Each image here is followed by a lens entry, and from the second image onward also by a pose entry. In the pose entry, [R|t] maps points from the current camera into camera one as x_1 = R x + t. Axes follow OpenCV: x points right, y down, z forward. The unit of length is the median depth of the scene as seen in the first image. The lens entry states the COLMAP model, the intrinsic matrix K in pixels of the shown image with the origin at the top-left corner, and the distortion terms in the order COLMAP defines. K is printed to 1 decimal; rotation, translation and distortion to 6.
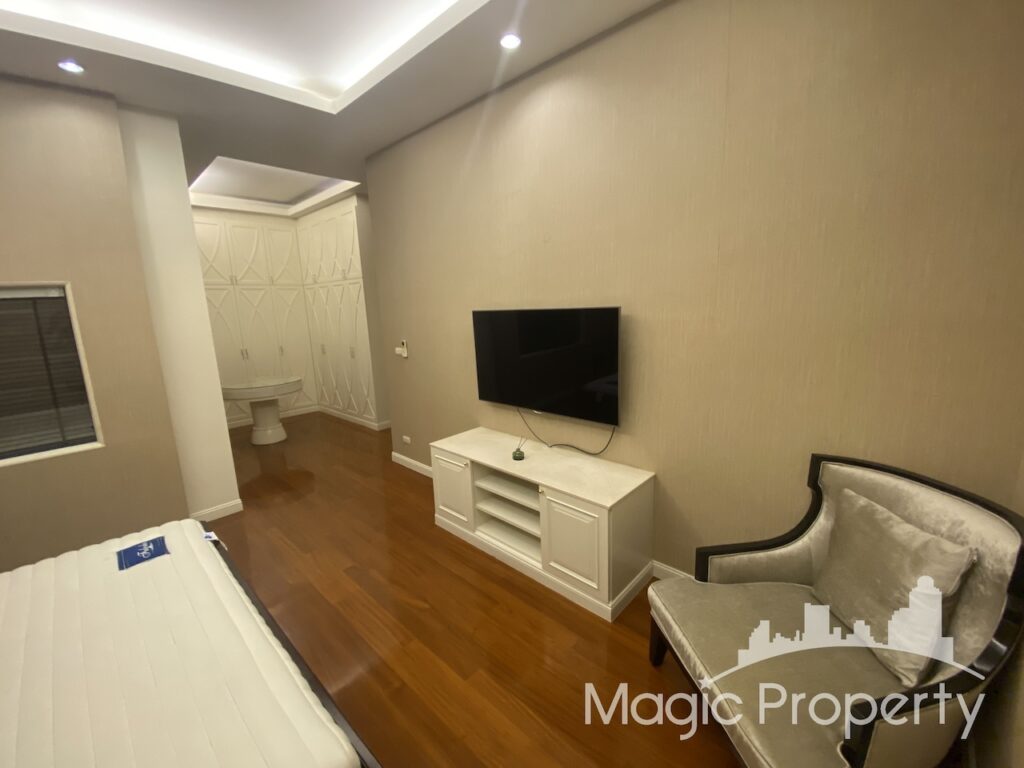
lens RADIAL K [[414.3, 0, 512.7], [0, 414.3, 381.5], [0, 0, 1]] dist [0.027627, -0.021484]
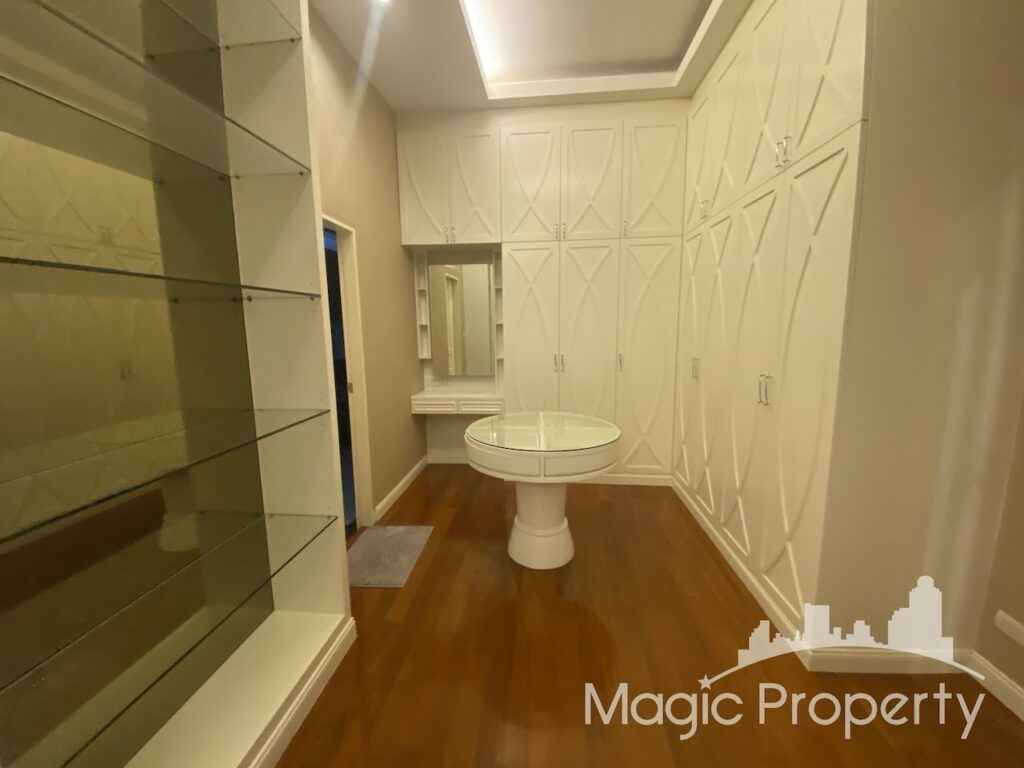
lens RADIAL K [[414.3, 0, 512.7], [0, 414.3, 381.5], [0, 0, 1]] dist [0.027627, -0.021484]
pose [[0.612472, 0.139276, -0.778126, -0.236703], [-0.146911, 0.987262, 0.061074, -0.065884], [0.776721, 0.076909, 0.625132, 0.597542]]
